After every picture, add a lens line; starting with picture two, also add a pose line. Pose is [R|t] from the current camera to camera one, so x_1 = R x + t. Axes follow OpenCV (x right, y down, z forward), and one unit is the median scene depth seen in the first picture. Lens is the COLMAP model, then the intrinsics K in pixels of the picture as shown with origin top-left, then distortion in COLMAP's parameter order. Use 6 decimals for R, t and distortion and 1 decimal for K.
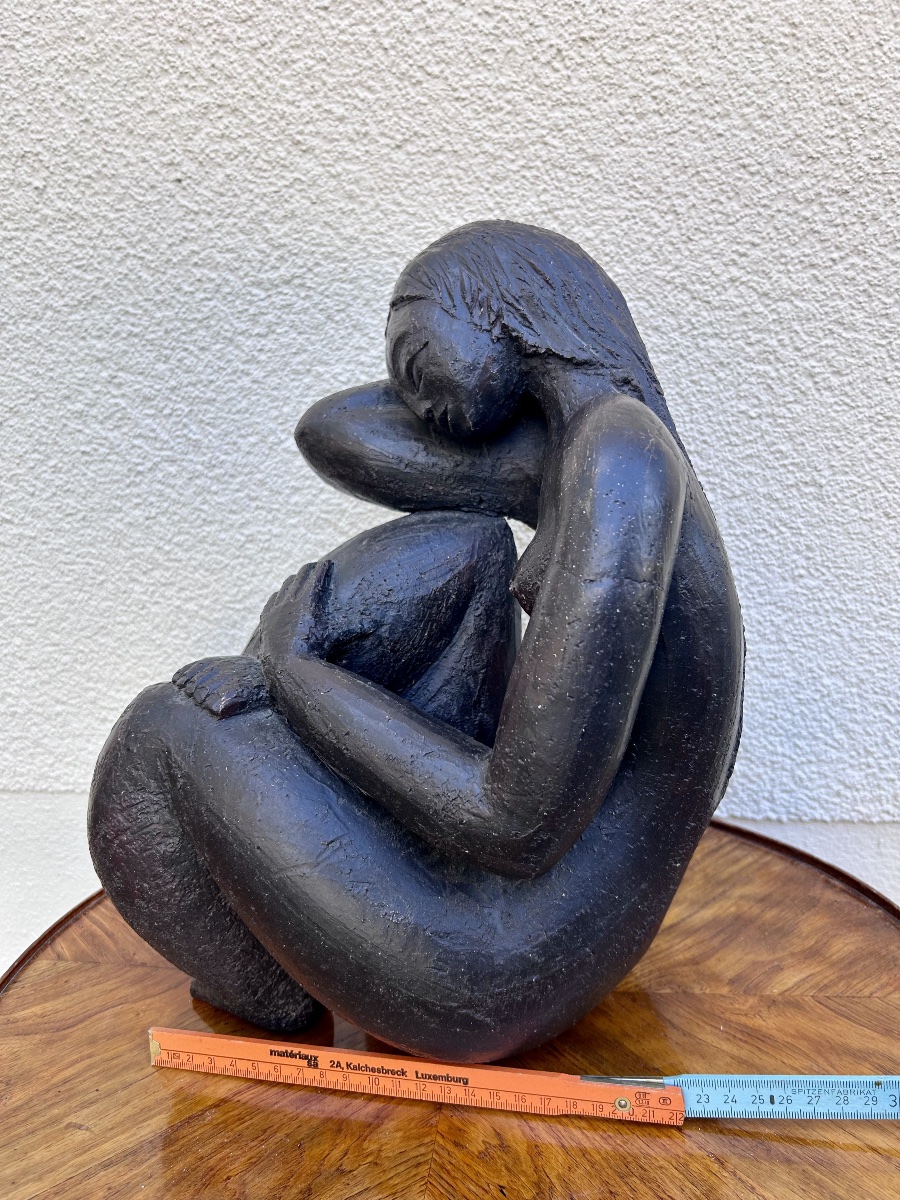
lens RADIAL K [[924.5, 0, 459.3], [0, 924.5, 599.1], [0, 0, 1]] dist [0.002105, 0.002070]
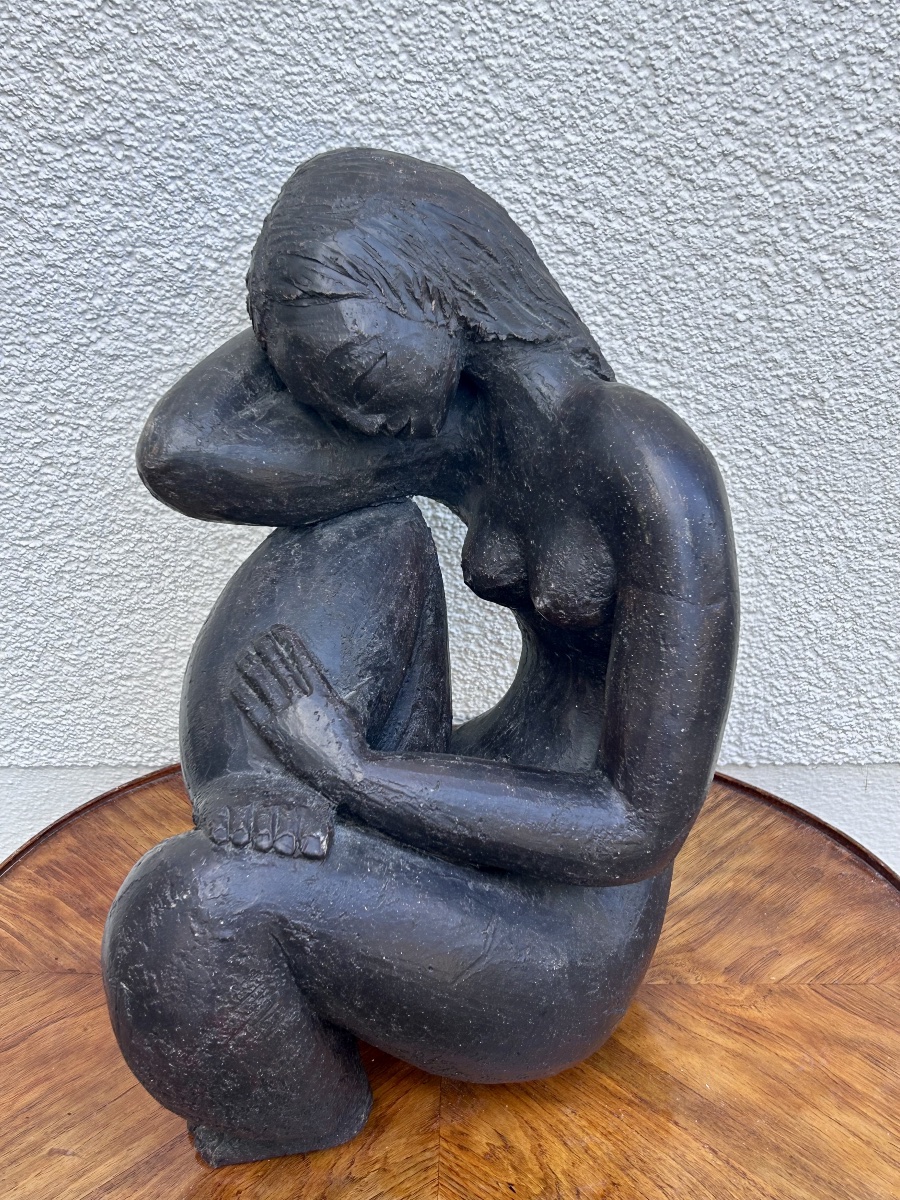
lens RADIAL K [[1640.8, 0, 442.7], [0, 1640.8, 600.7], [0, 0, 1]] dist [0.150855, -0.467939]
pose [[0.990837, -0.045691, 0.127103, -0.108244], [0.003003, 0.948264, 0.317469, -0.427160], [-0.135032, -0.314179, 0.939712, -0.313301]]
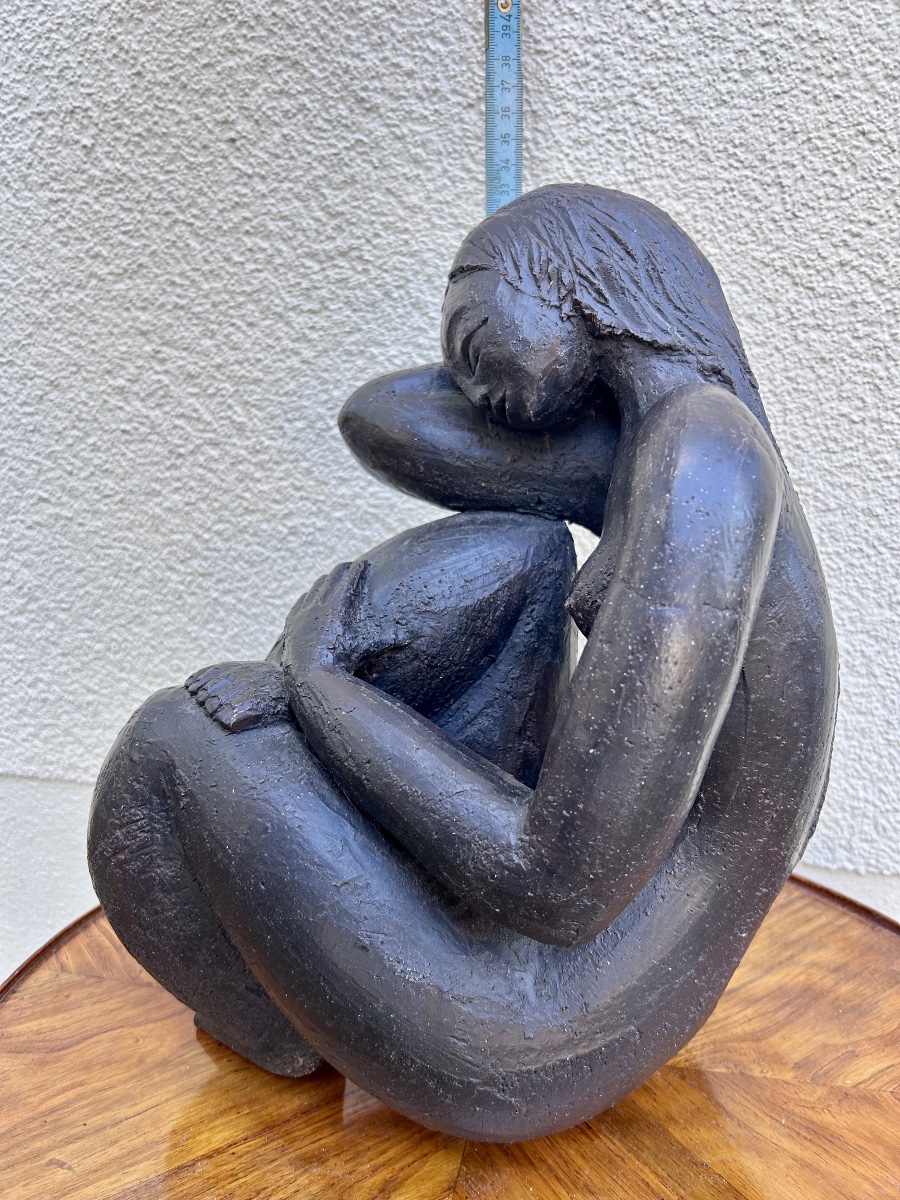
lens RADIAL K [[921.1, 0, 454.6], [0, 921.1, 603.5], [0, 0, 1]] dist [0.008773, -0.012444]
pose [[0.995821, 0.054291, -0.073444, 0.010733], [-0.053683, 0.998506, 0.010240, -0.011848], [0.073890, -0.006255, 0.997247, 0.096298]]
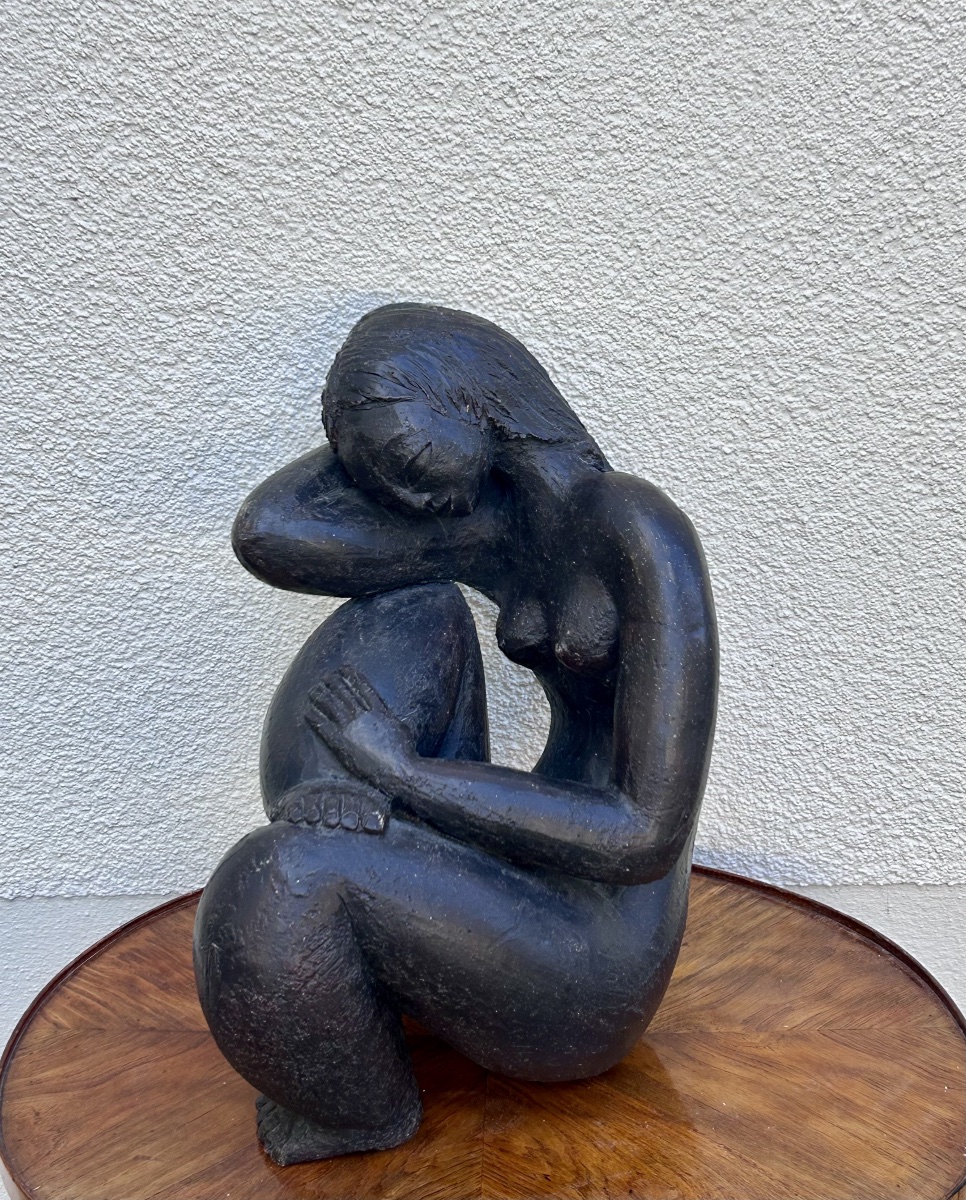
lens RADIAL K [[1928.0, 0, 506.3], [0, 1928.0, 516.7], [0, 0, 1]] dist [0.217184, -0.857909]
pose [[0.990949, -0.026881, 0.131517, -0.154980], [0.018939, 0.997941, 0.061271, -0.266770], [-0.132893, -0.058226, 0.989419, -0.889314]]
